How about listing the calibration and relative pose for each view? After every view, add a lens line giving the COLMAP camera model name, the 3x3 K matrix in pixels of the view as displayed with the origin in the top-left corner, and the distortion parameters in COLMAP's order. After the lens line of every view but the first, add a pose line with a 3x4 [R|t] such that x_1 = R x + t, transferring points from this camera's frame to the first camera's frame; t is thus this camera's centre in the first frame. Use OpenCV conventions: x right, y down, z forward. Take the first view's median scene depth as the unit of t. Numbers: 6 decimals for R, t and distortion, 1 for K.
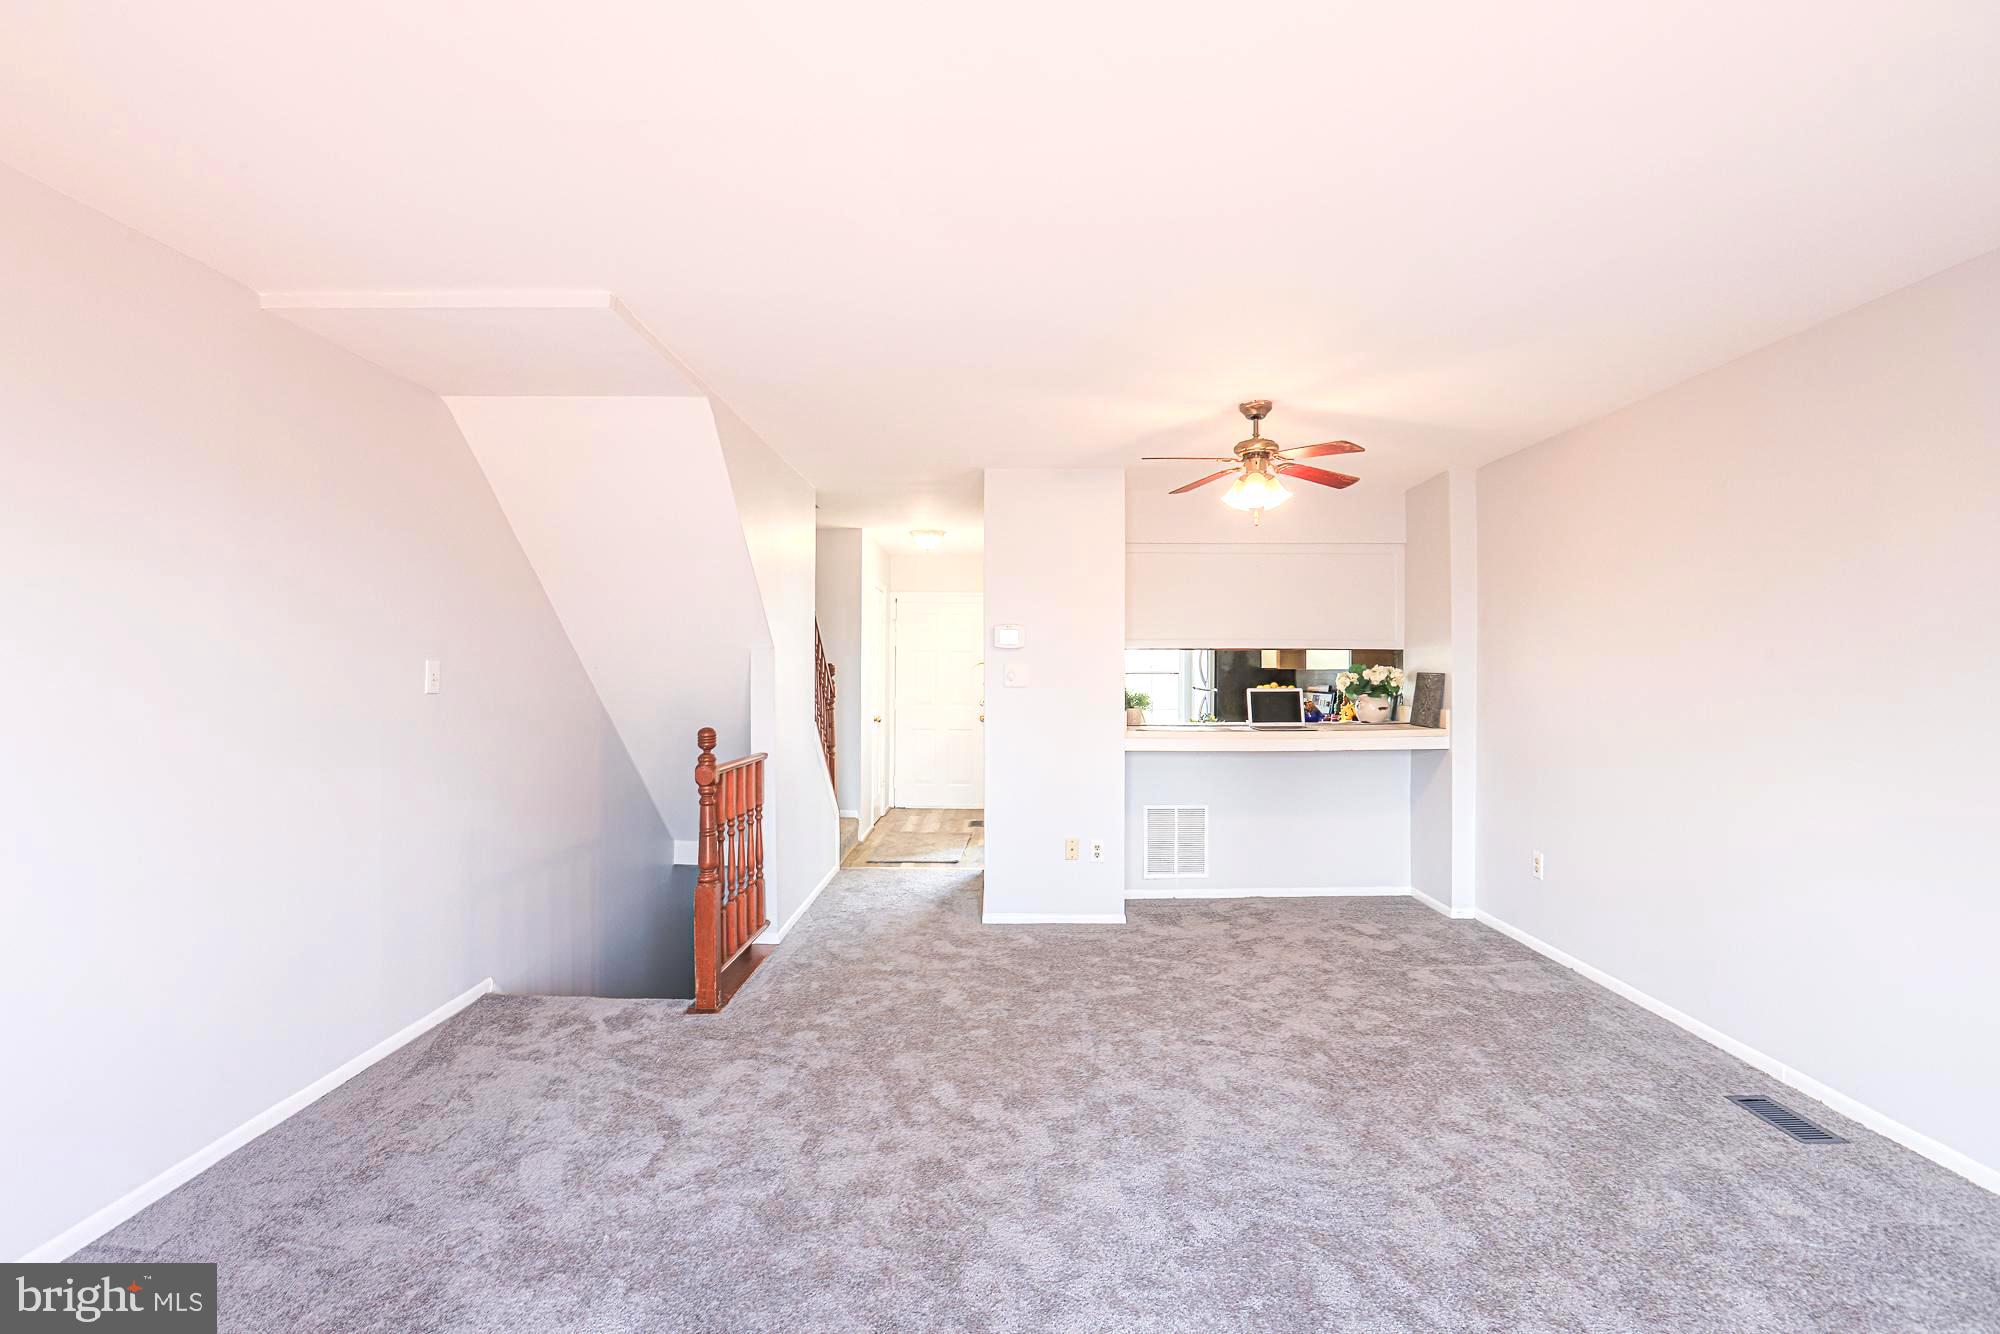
lens RADIAL K [[945.7, 0, 1000.0], [0, 945.7, 667.0], [0, 0, 1]] dist [-0.063544, 0.026317]
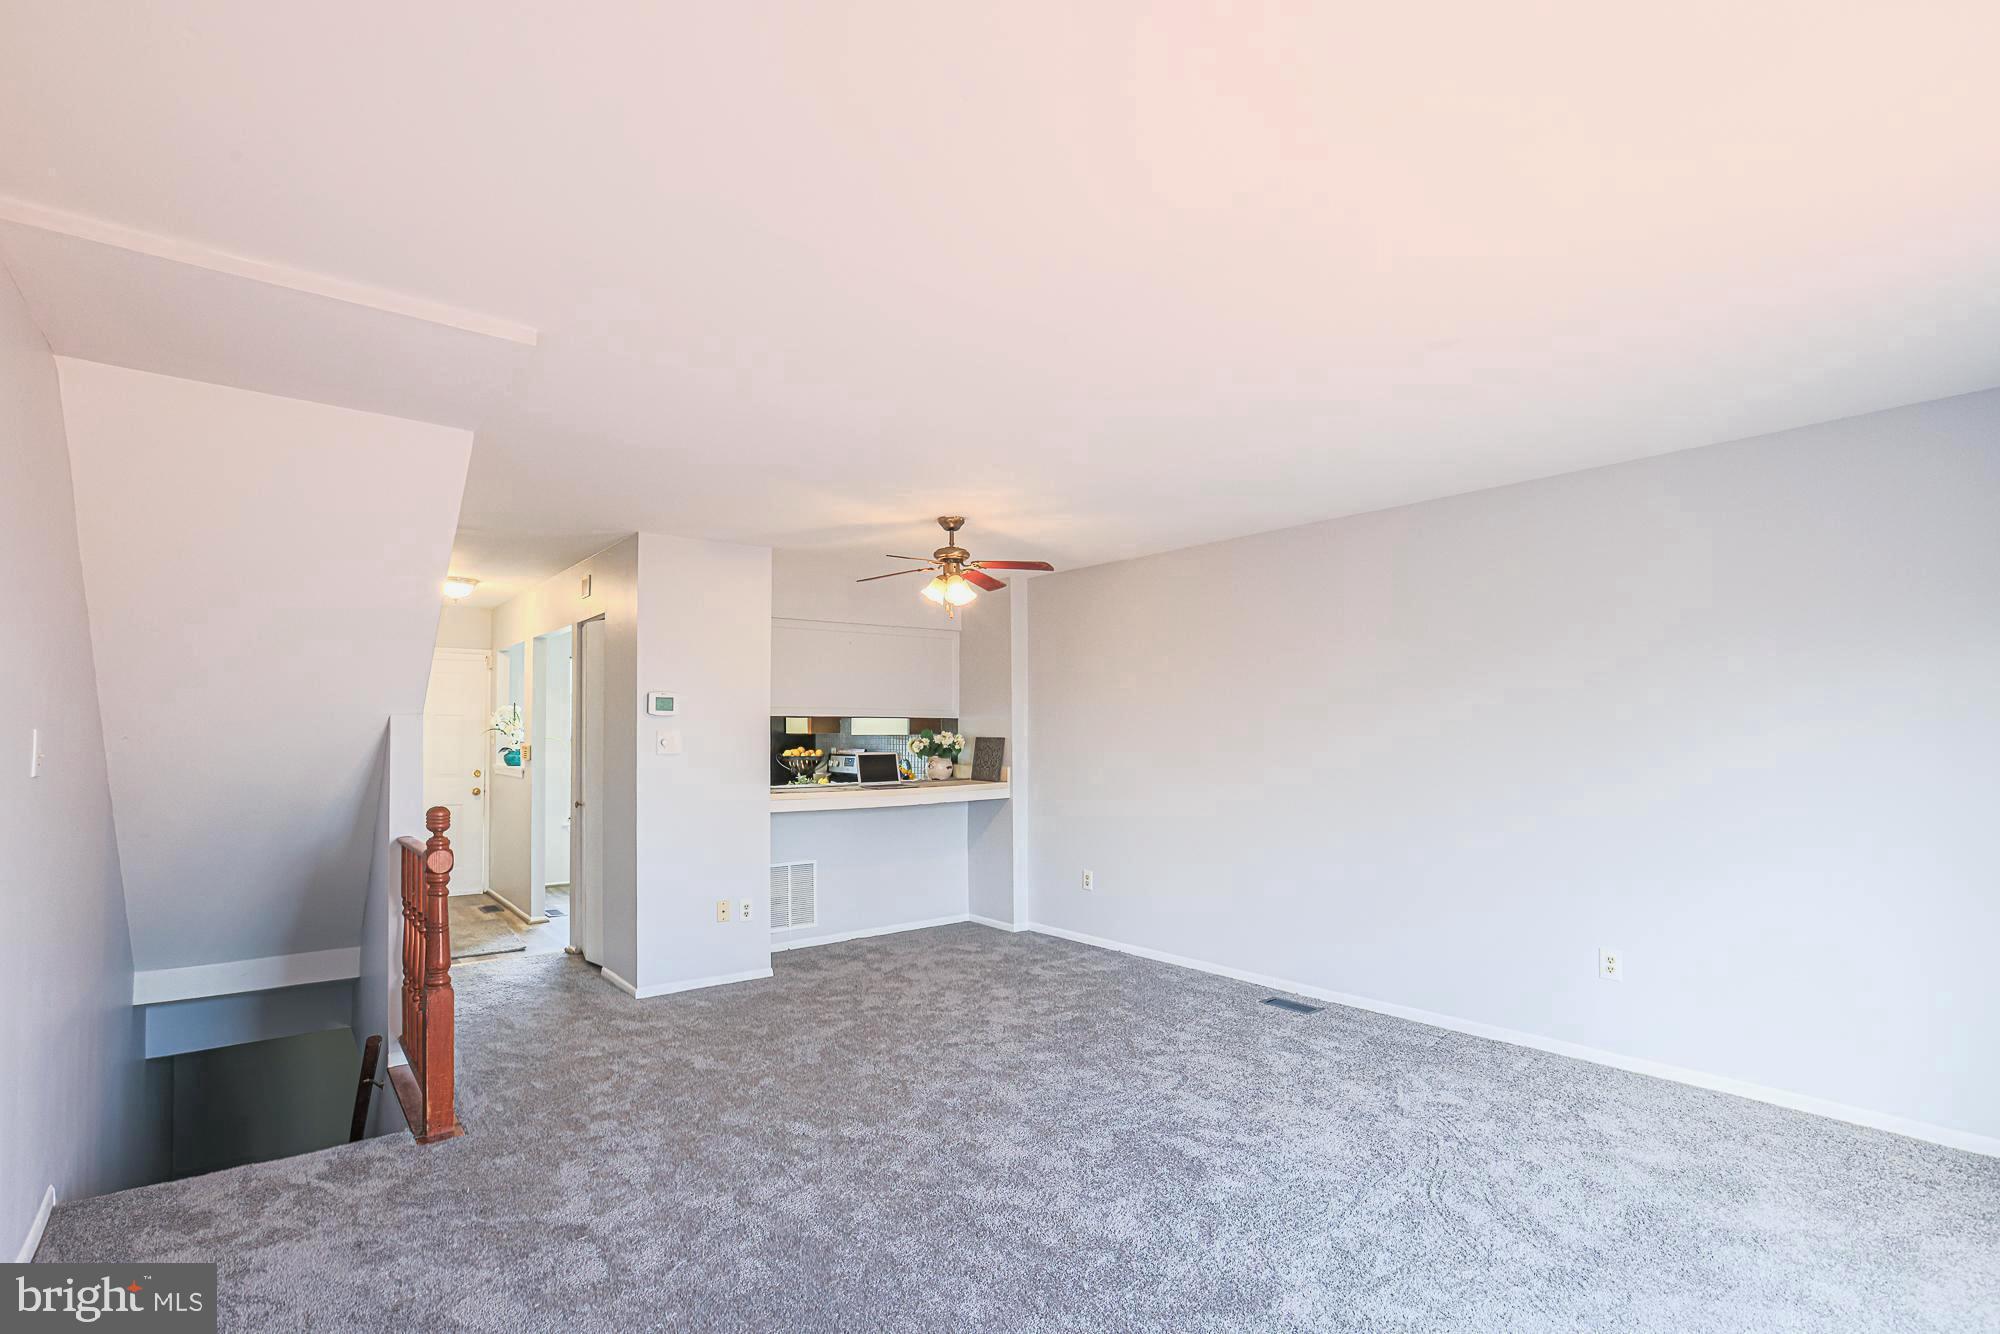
lens RADIAL K [[955.6, 0, 1036.9], [0, 955.6, 683.7], [0, 0, 1]] dist [-0.070026, 0.026980]
pose [[0.754279, 0.032468, 0.655751, -0.520336], [0.001262, 0.998703, -0.050900, -0.000954], [-0.656553, 0.039220, 0.753260, -0.009522]]
